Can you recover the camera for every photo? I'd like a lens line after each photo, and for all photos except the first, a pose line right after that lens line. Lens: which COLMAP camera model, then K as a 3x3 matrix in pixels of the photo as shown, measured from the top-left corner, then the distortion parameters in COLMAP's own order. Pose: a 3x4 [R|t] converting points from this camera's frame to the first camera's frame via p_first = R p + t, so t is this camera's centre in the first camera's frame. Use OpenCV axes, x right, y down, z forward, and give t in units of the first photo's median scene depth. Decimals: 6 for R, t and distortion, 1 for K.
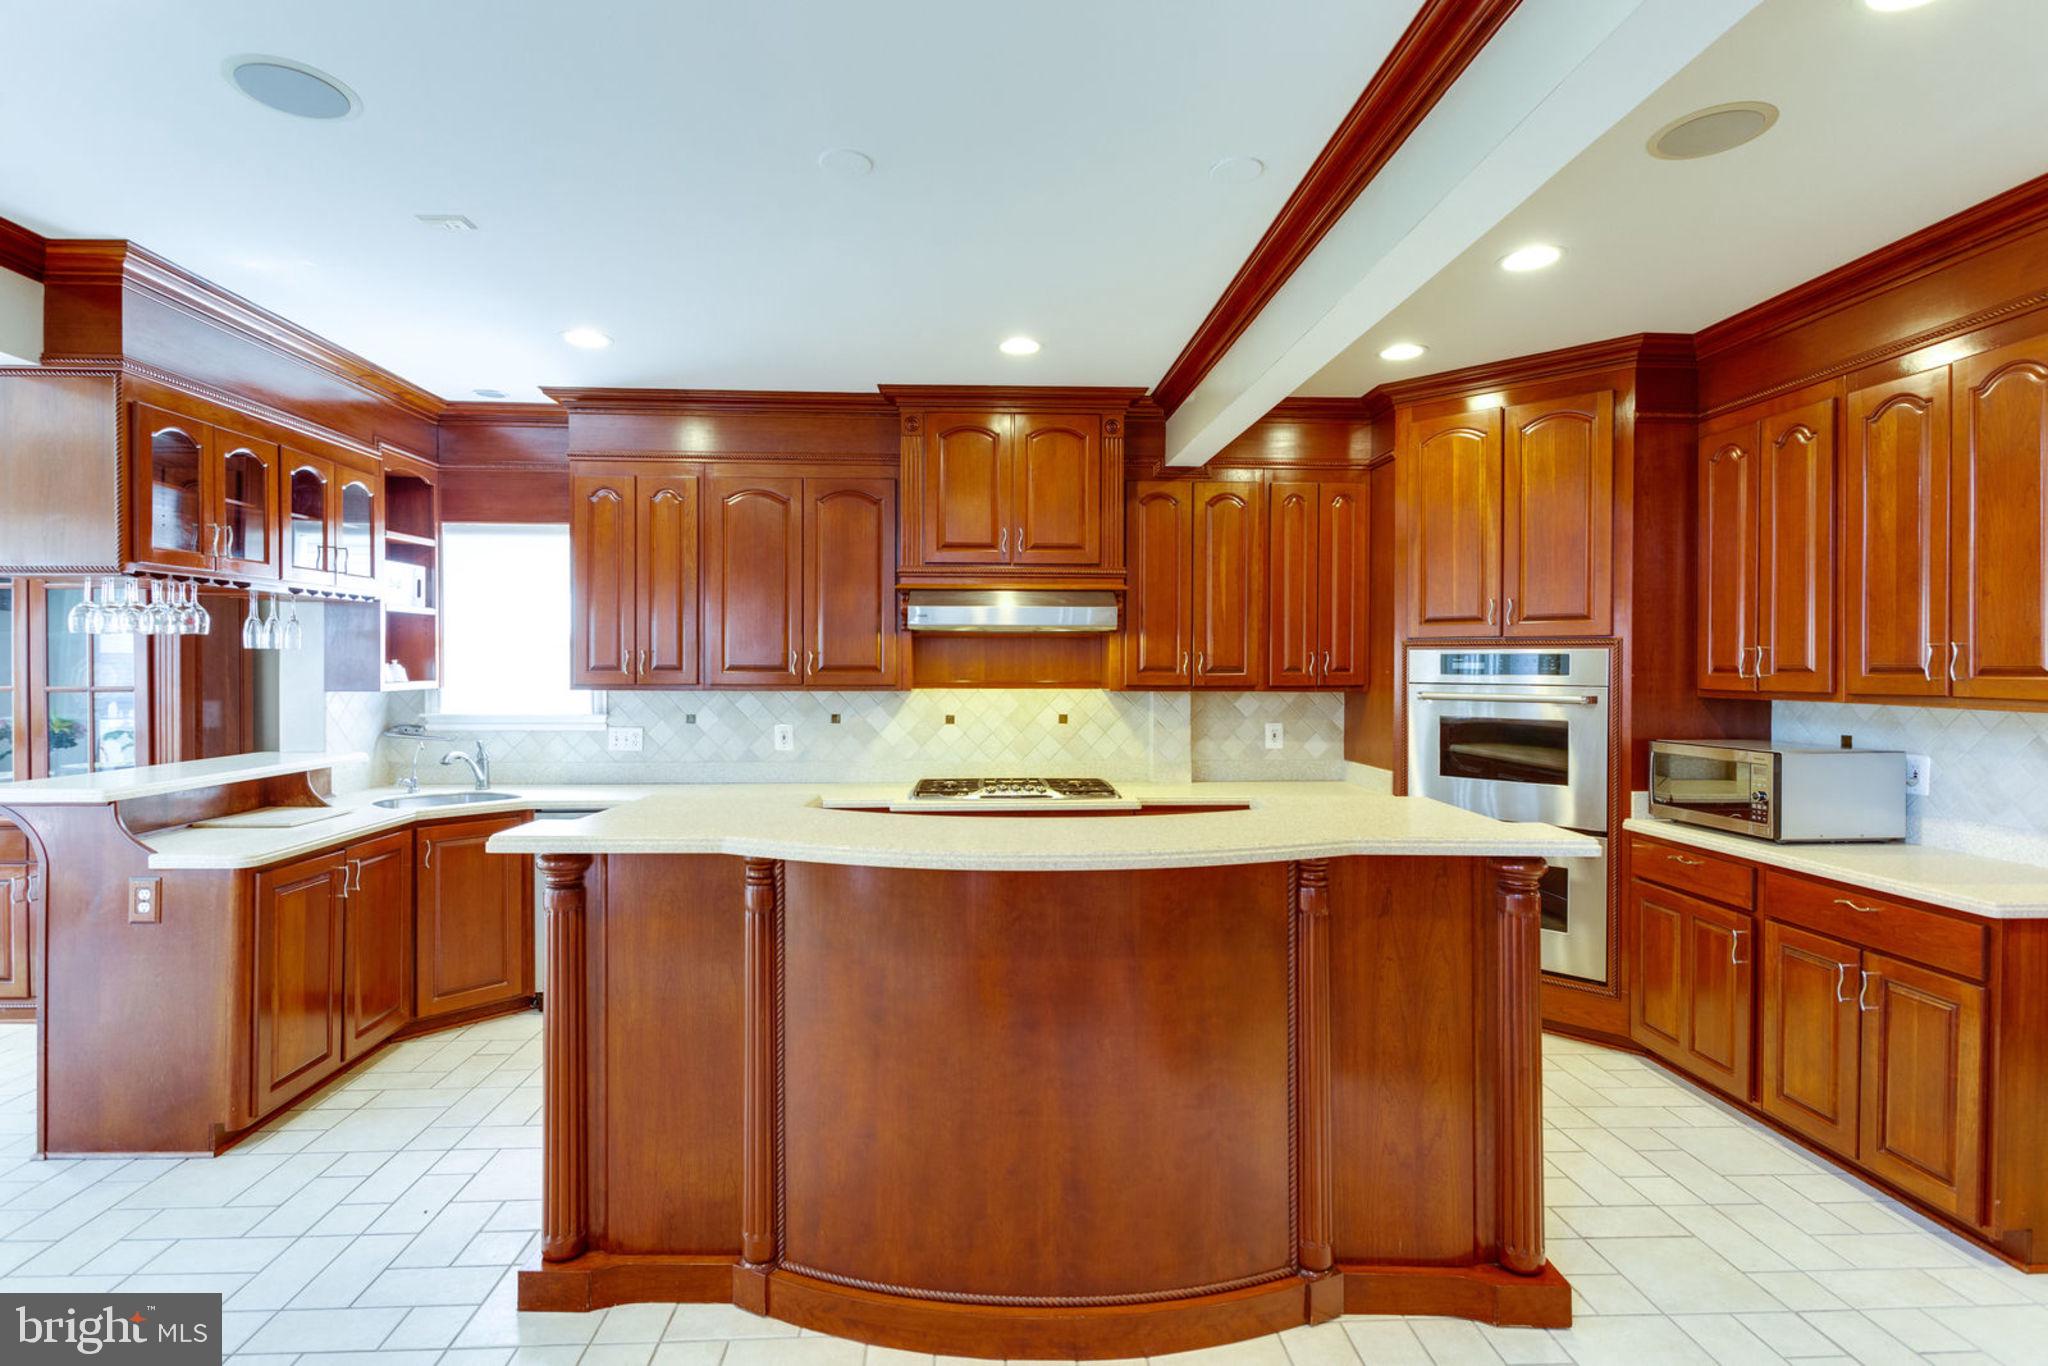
lens RADIAL K [[994.5, 0, 1002.6], [0, 994.5, 673.6], [0, 0, 1]] dist [0.009709, 0.000574]
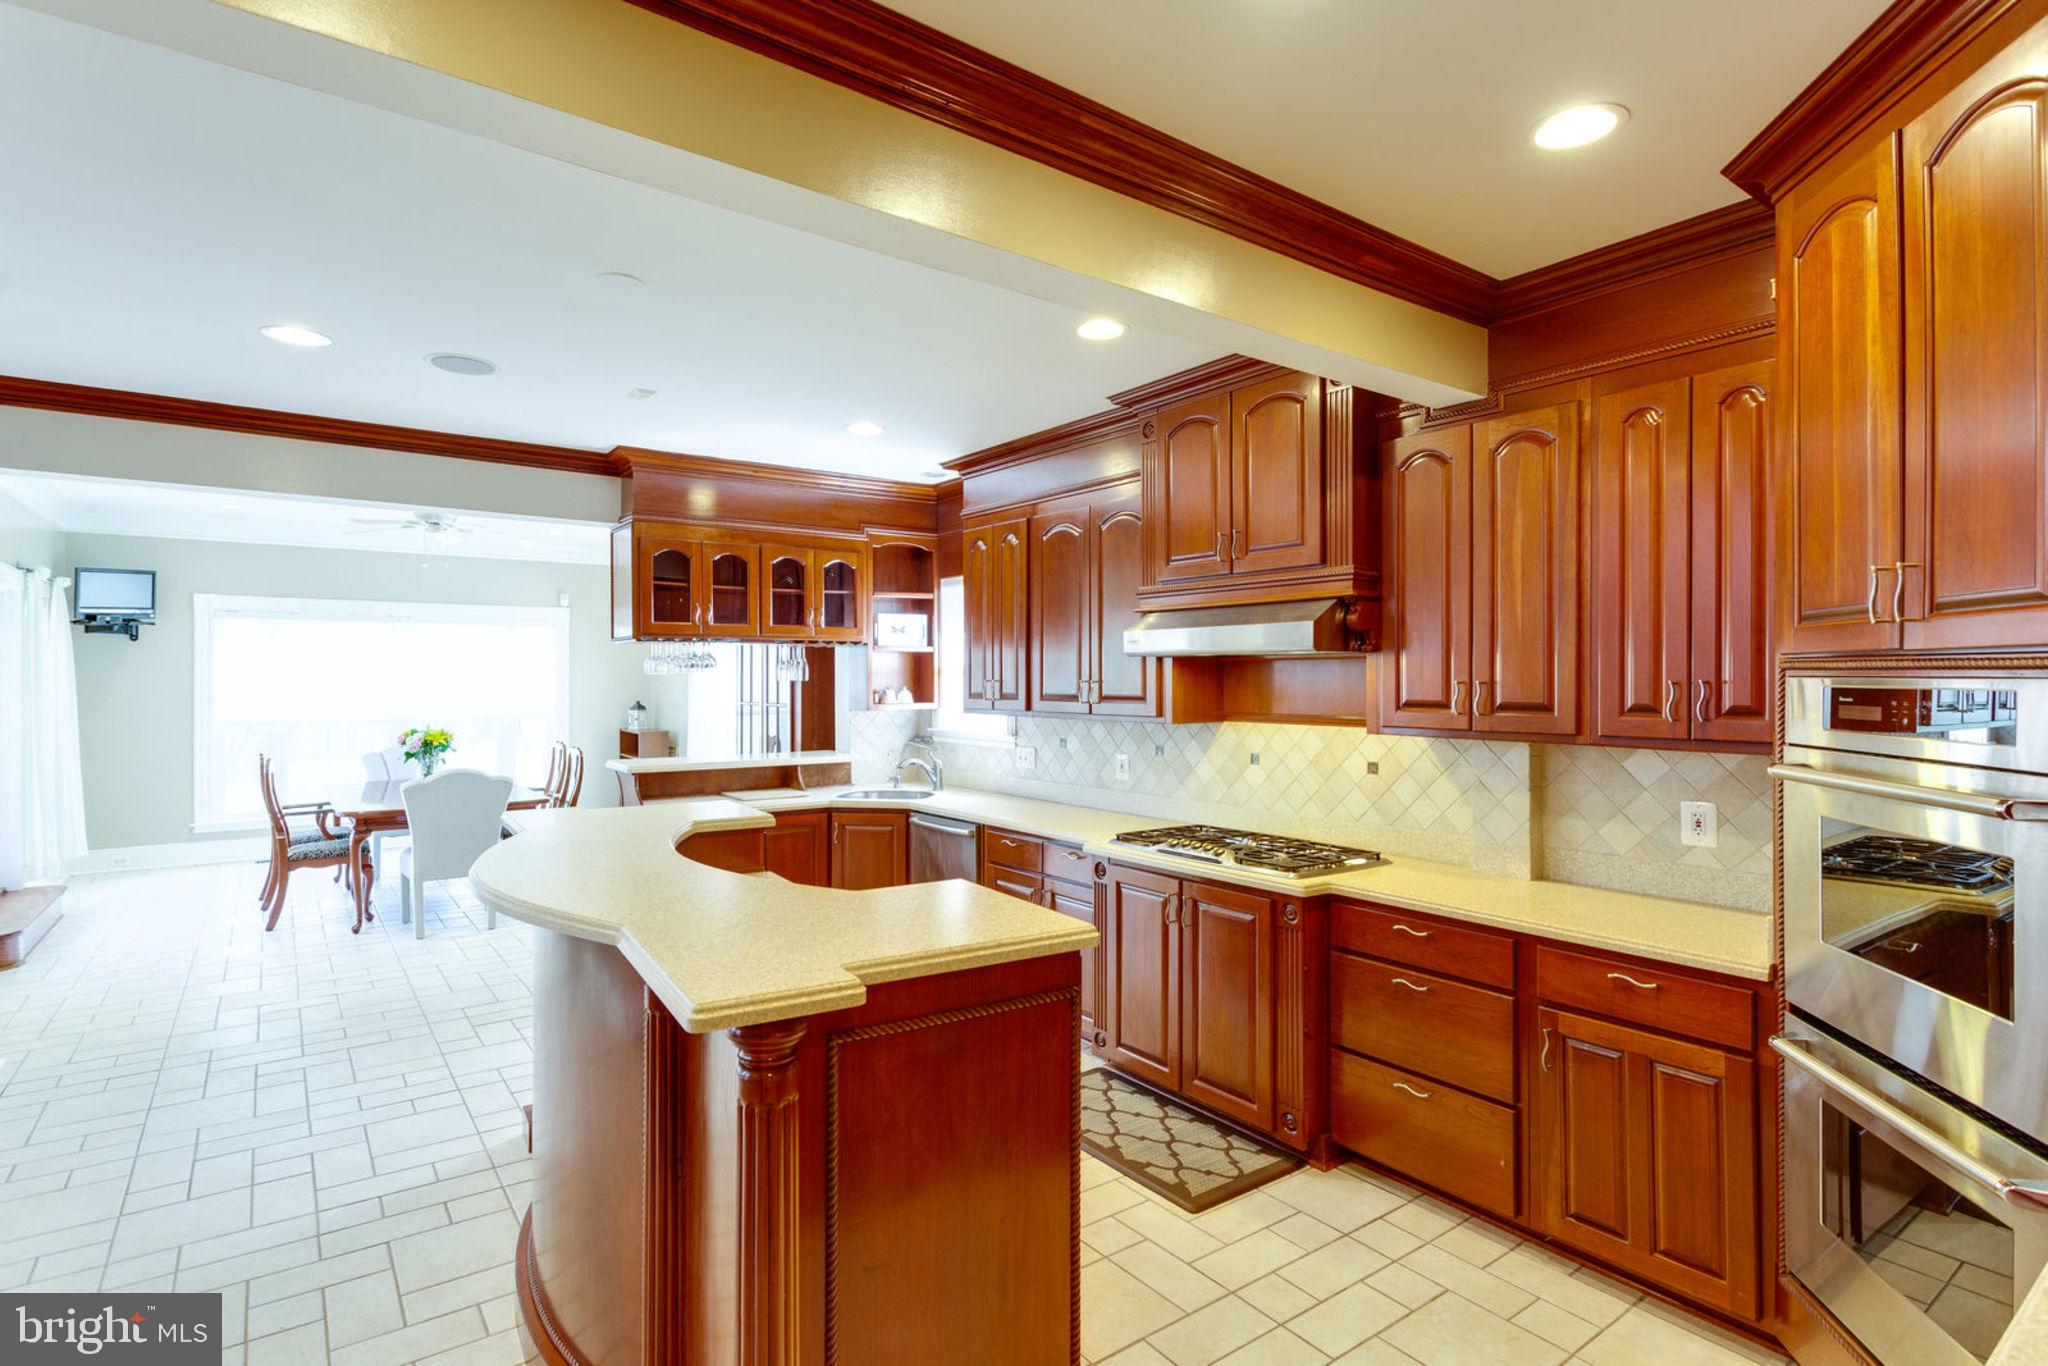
lens RADIAL K [[994.5, 0, 1014.3], [0, 994.5, 681.3], [0, 0, 1]] dist [0.009709, 0.000574]
pose [[0.564697, -0.000488, -0.825298, 0.543225], [-0.021893, 0.999639, -0.015571, -0.002704], [0.825008, 0.026861, 0.564482, 0.351971]]
